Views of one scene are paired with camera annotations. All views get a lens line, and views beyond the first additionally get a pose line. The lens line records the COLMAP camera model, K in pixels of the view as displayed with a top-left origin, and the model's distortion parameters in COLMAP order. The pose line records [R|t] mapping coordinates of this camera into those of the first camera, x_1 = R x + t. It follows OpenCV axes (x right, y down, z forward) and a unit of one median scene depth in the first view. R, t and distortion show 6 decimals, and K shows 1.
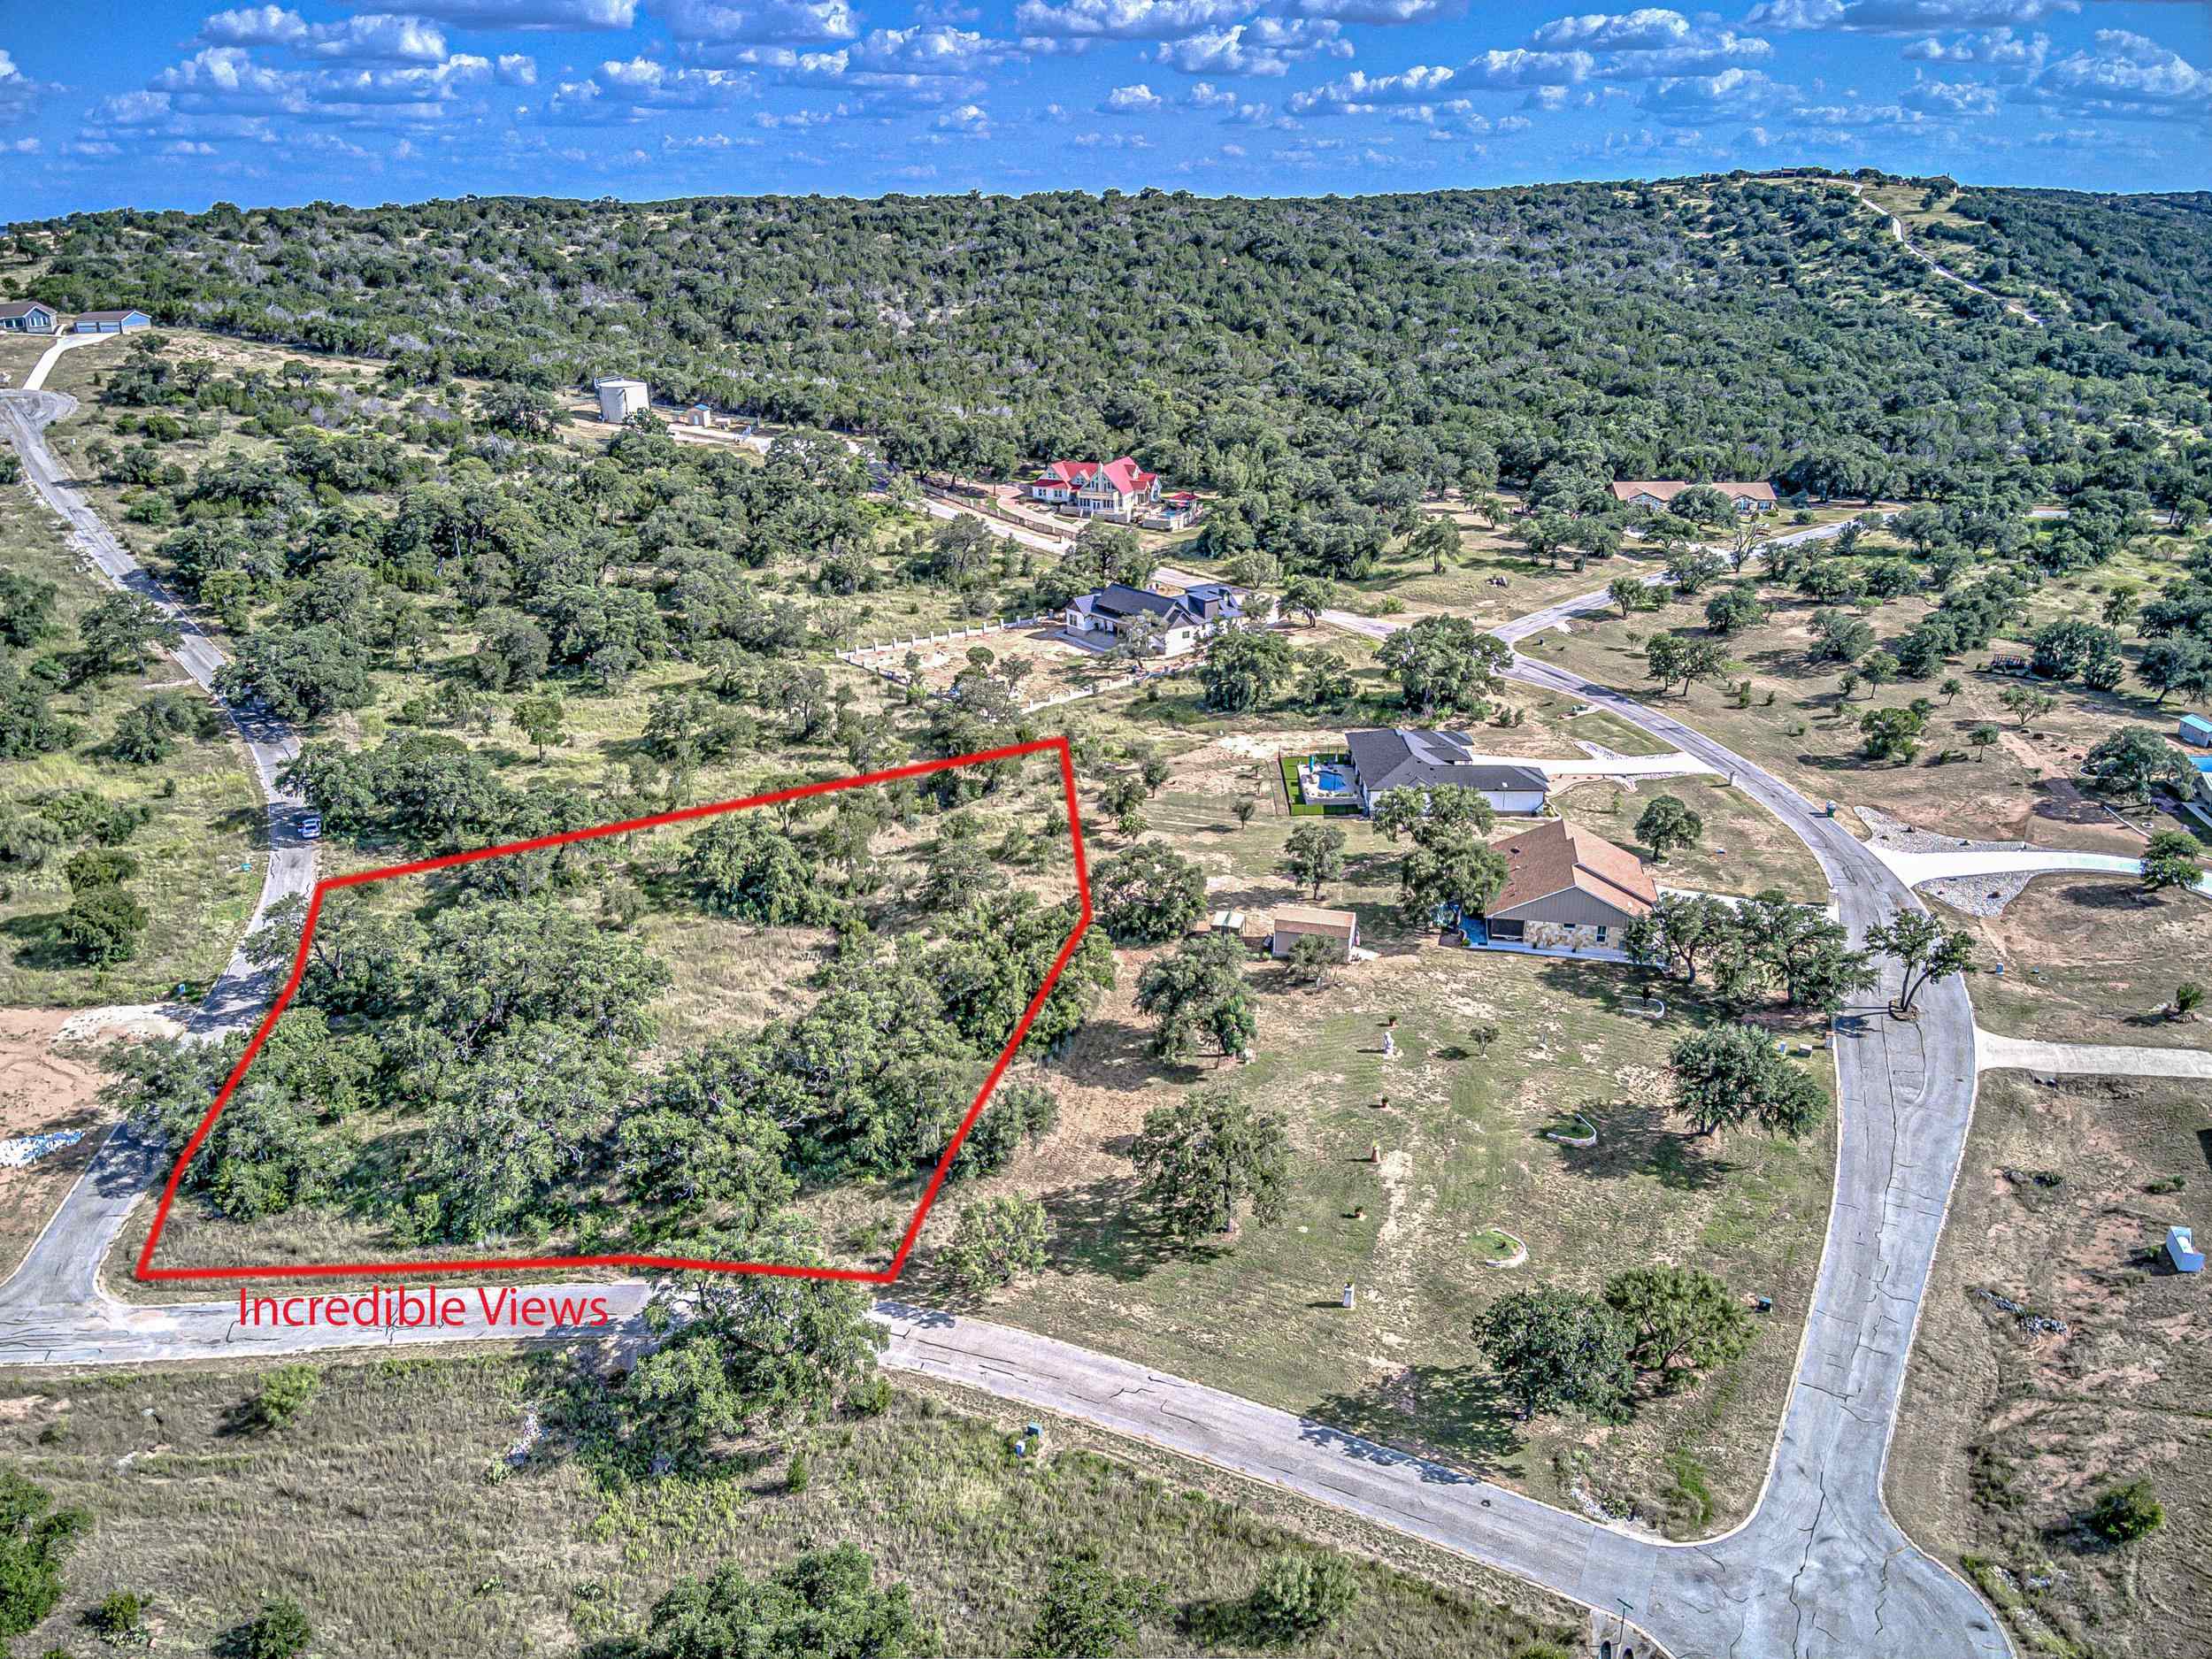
lens RADIAL K [[1584.1, 0, 1105.3], [0, 1584.1, 851.3], [0, 0, 1]] dist [0.114503, -0.193957]
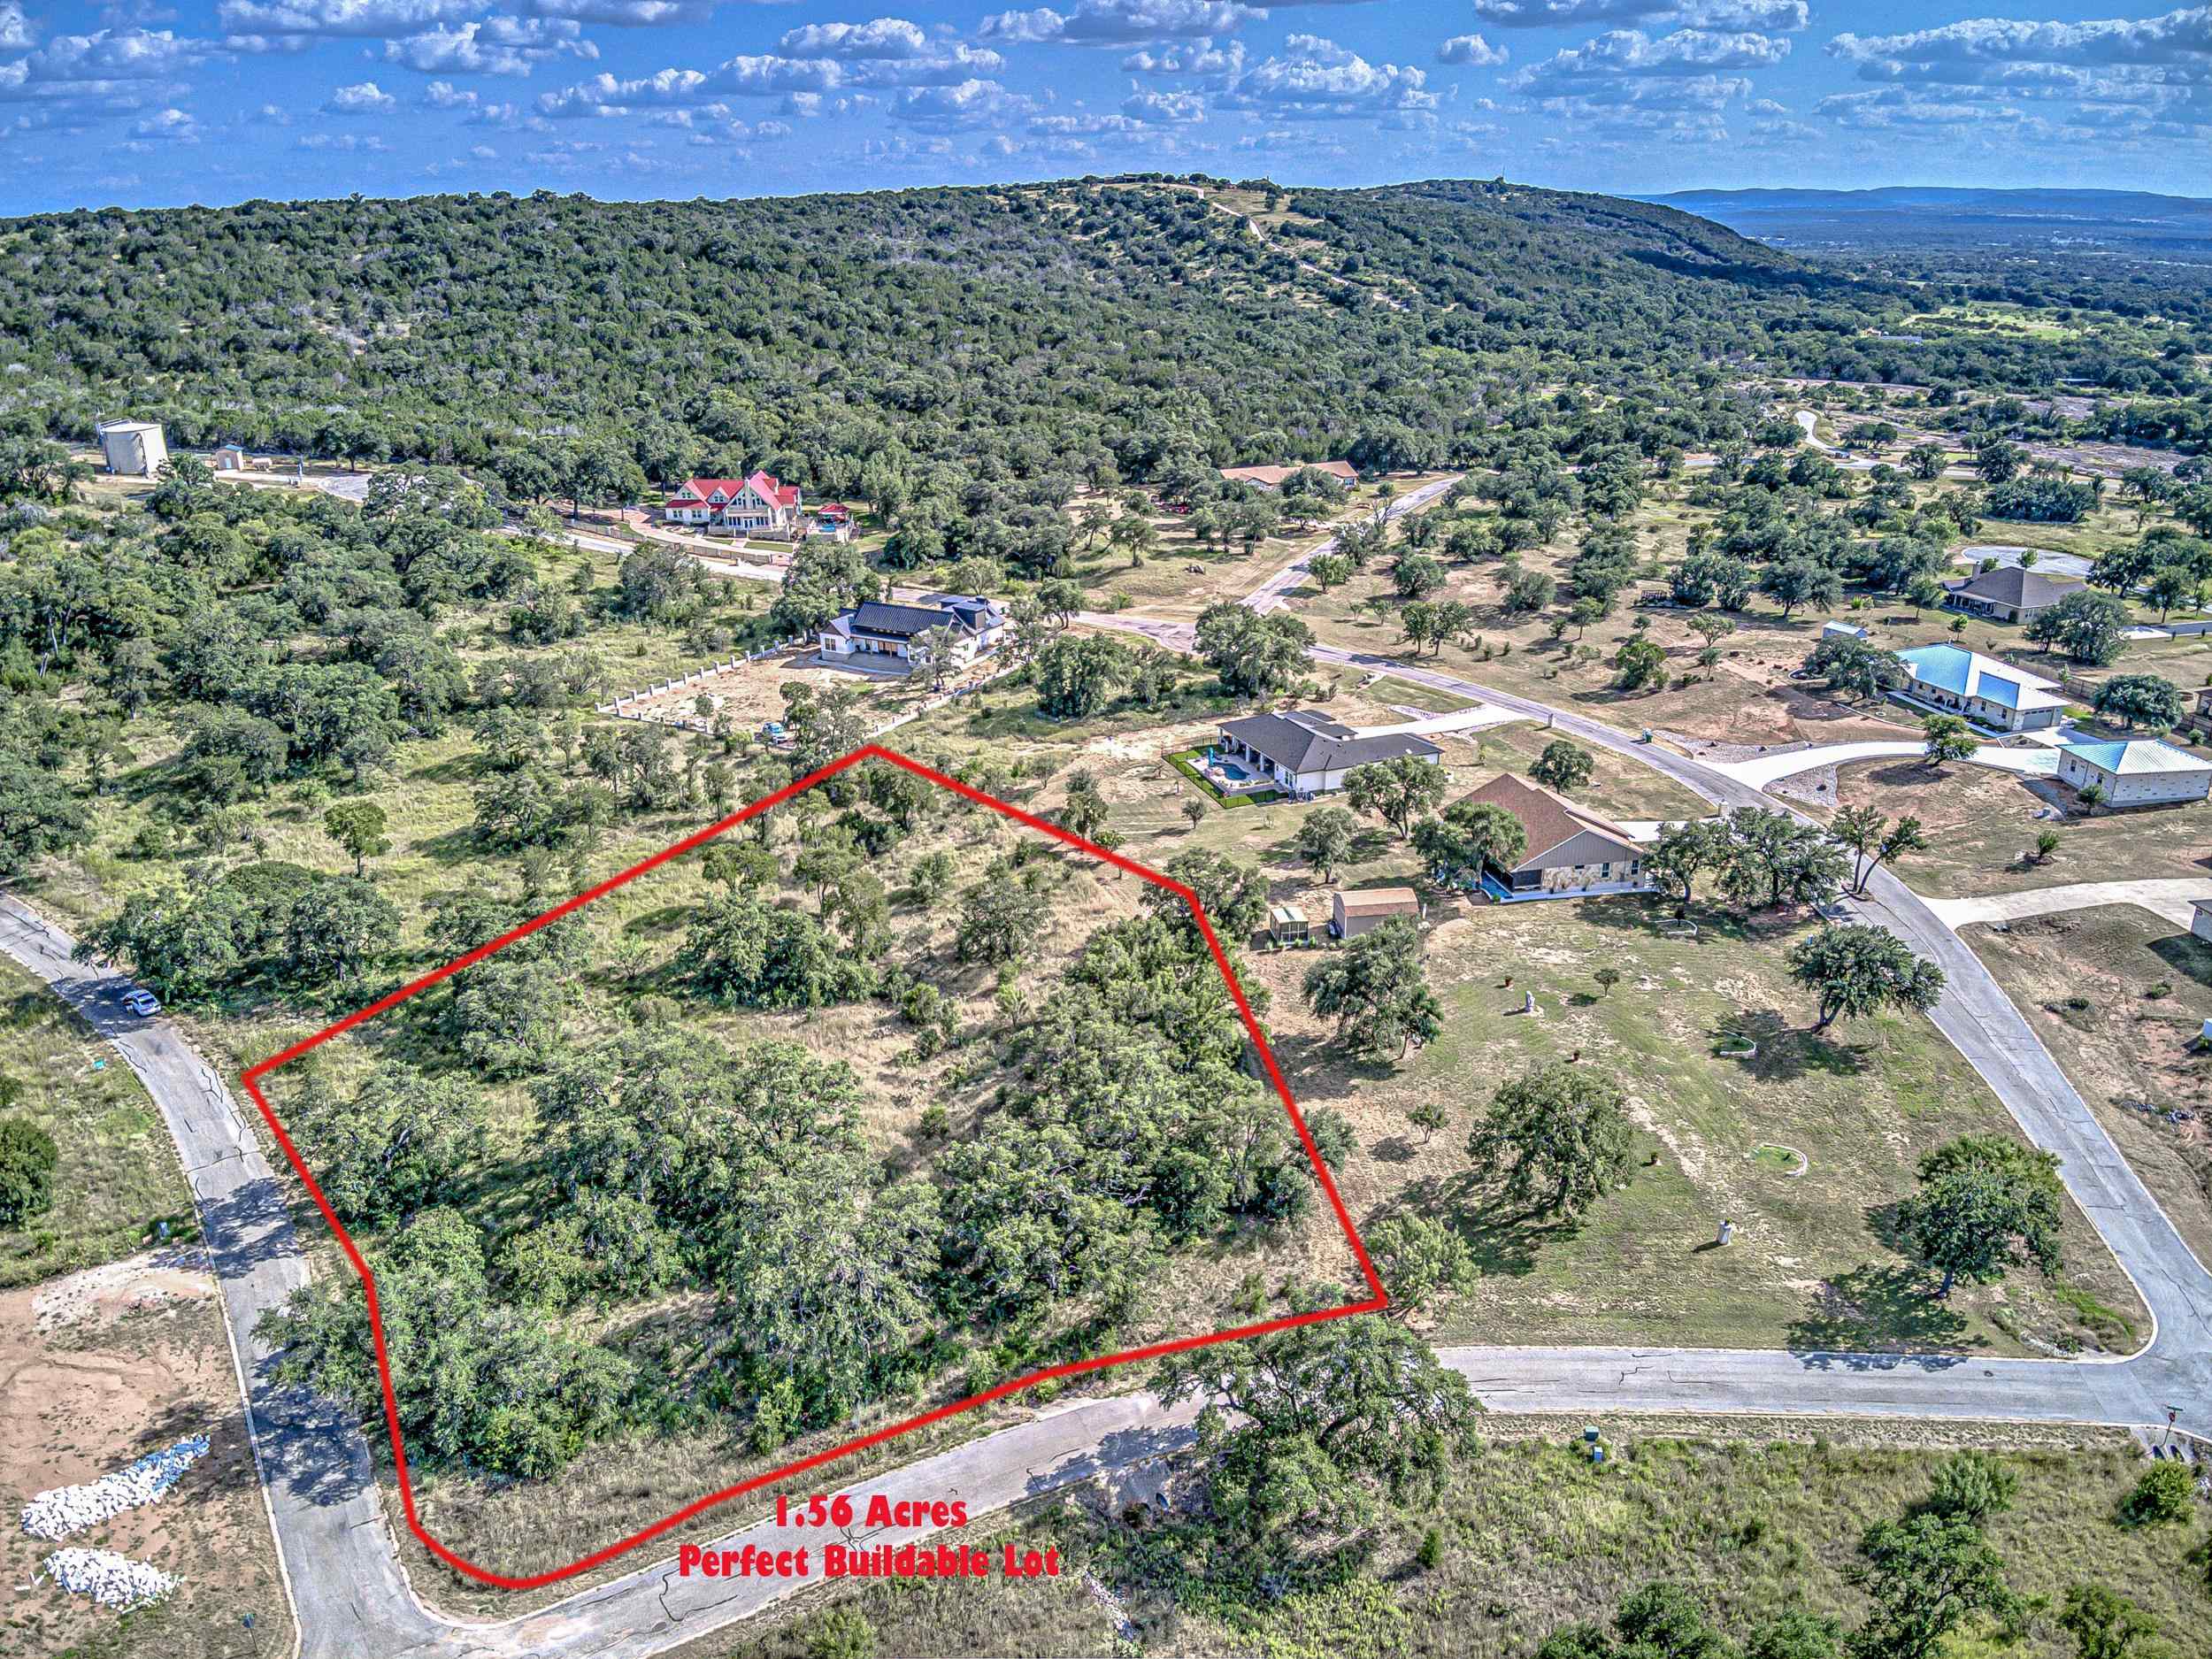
lens RADIAL K [[1584.1, 0, 1105.3], [0, 1584.1, 851.3], [0, 0, 1]] dist [0.114503, -0.193957]
pose [[0.917288, -0.152615, 0.367820, -0.223251], [0.153461, 0.987782, 0.027139, -0.023816], [-0.367467, 0.031552, 0.929501, 0.062222]]
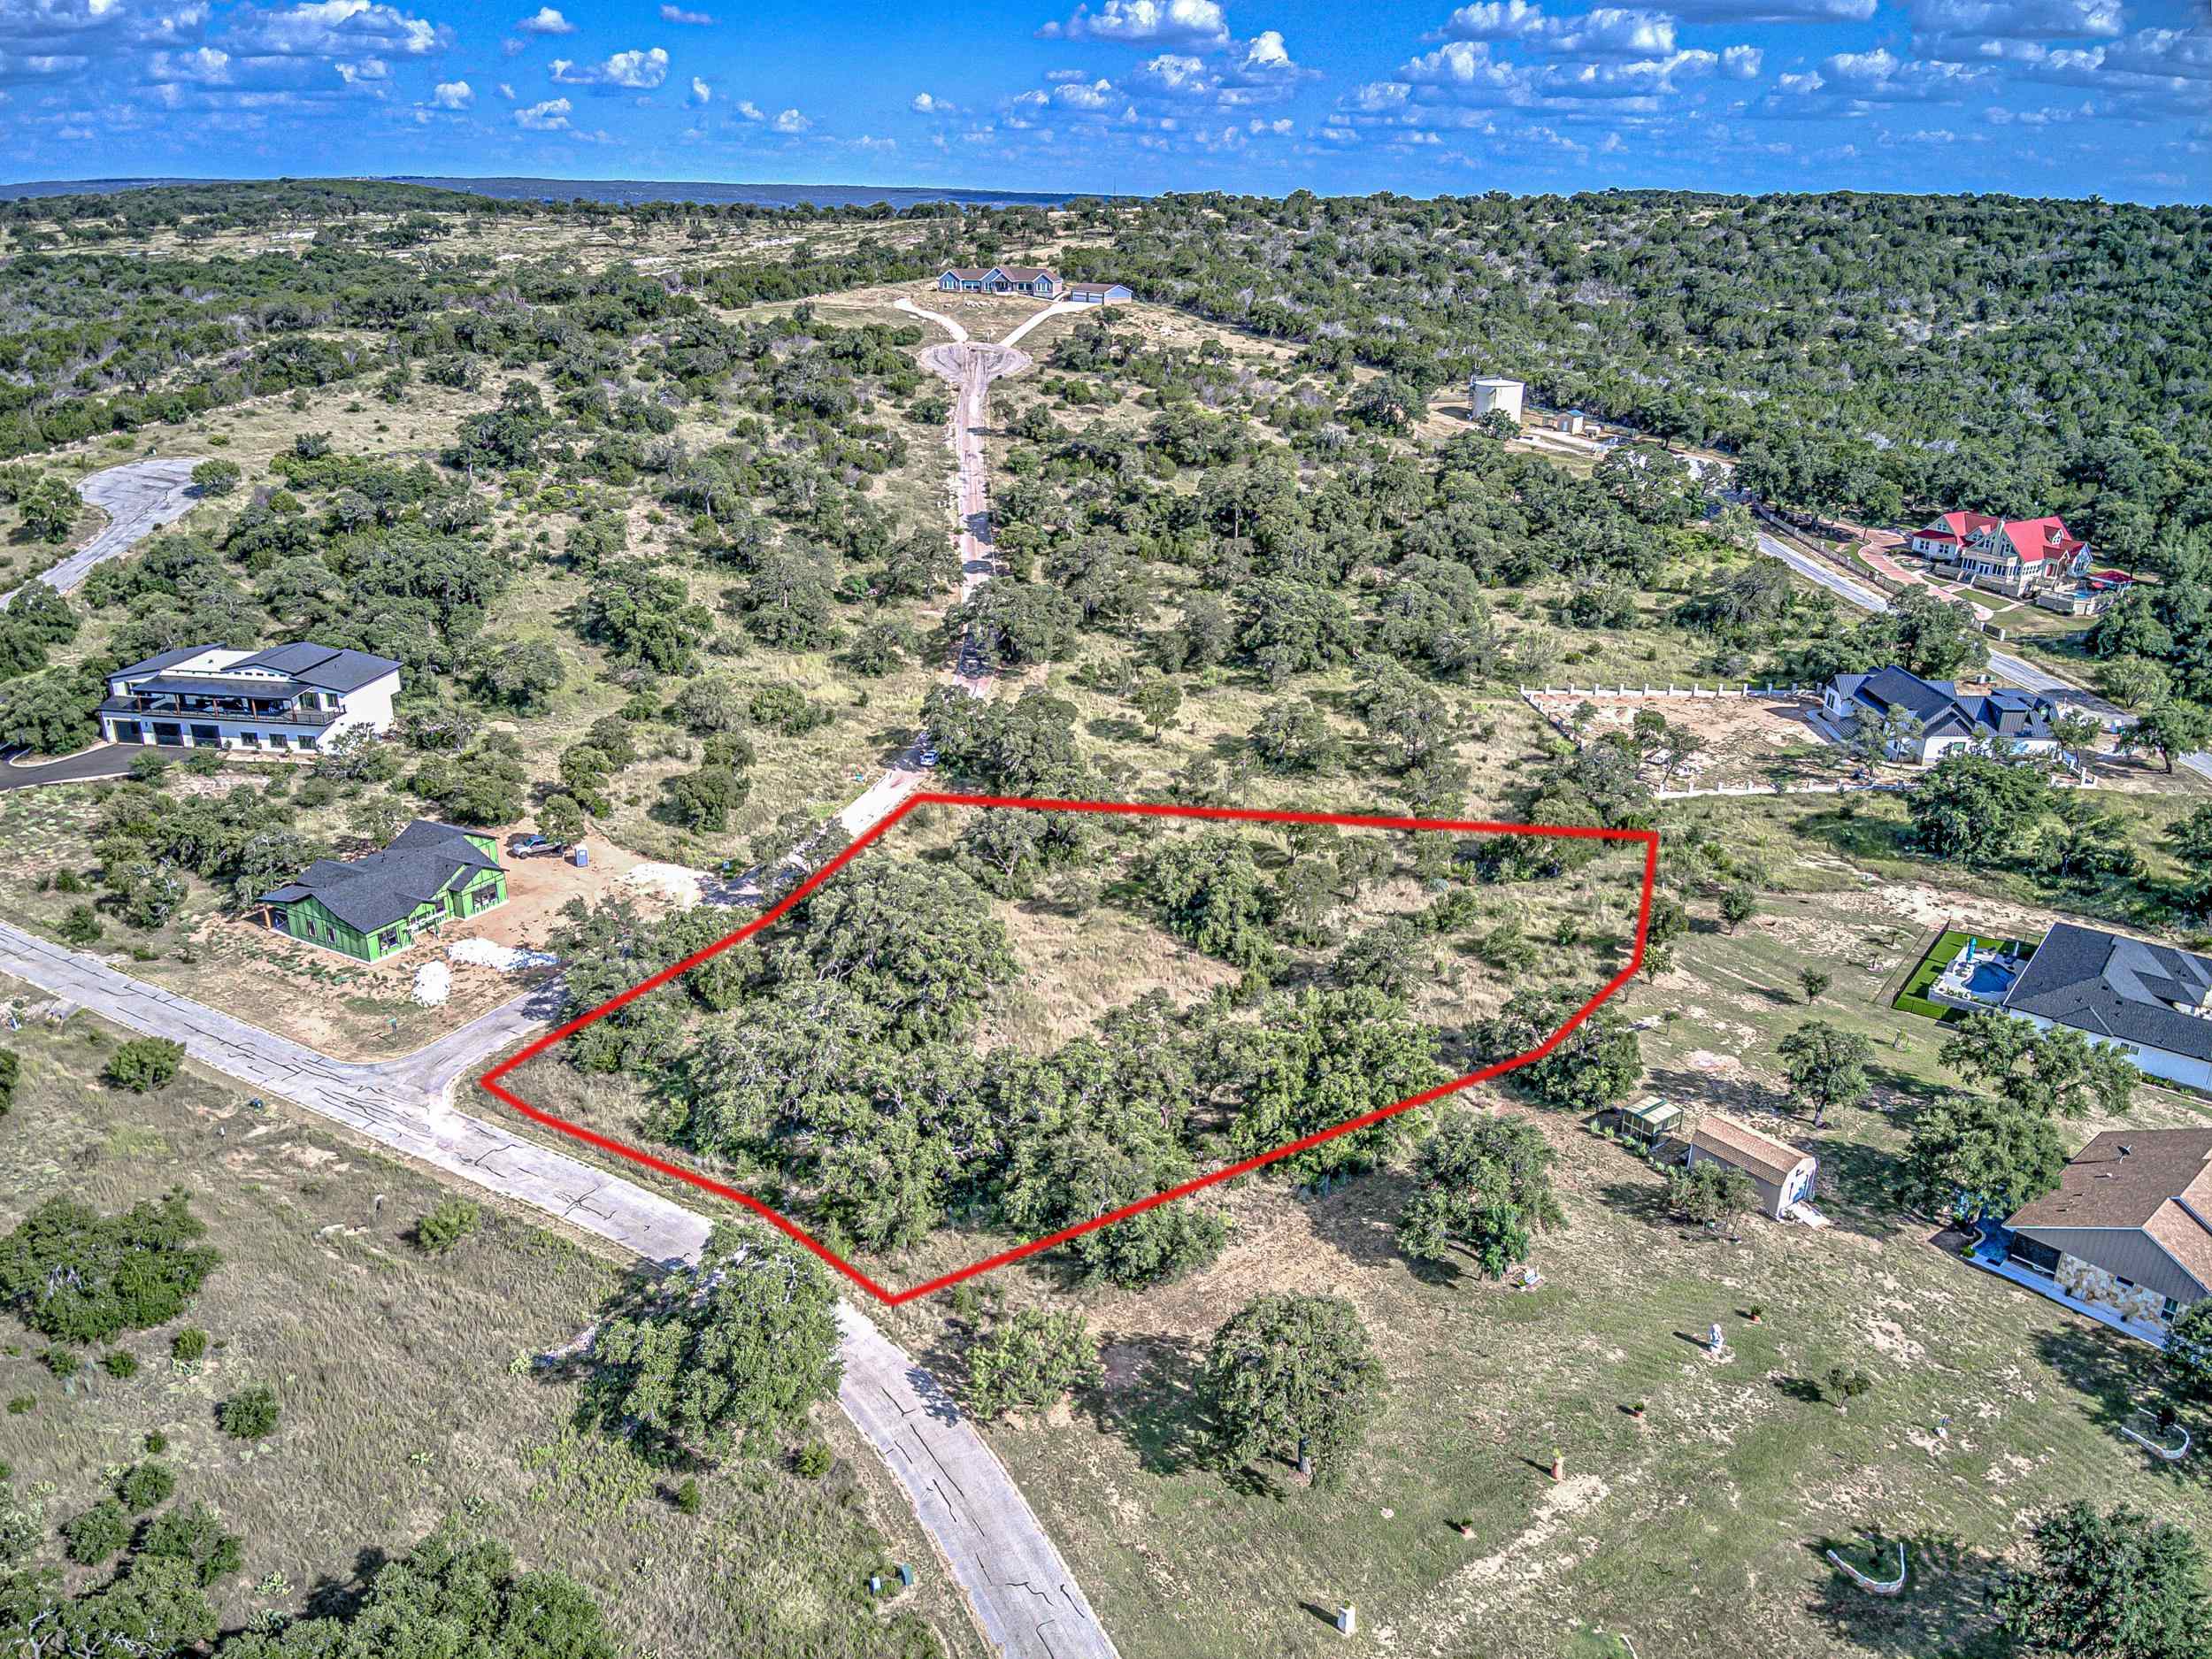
lens RADIAL K [[1584.1, 0, 1105.3], [0, 1584.1, 851.3], [0, 0, 1]] dist [0.114503, -0.193957]
pose [[0.791672, 0.240904, -0.561446, 0.158912], [-0.238758, 0.967890, 0.078637, -0.044291], [0.562362, 0.071795, 0.823769, 0.105522]]
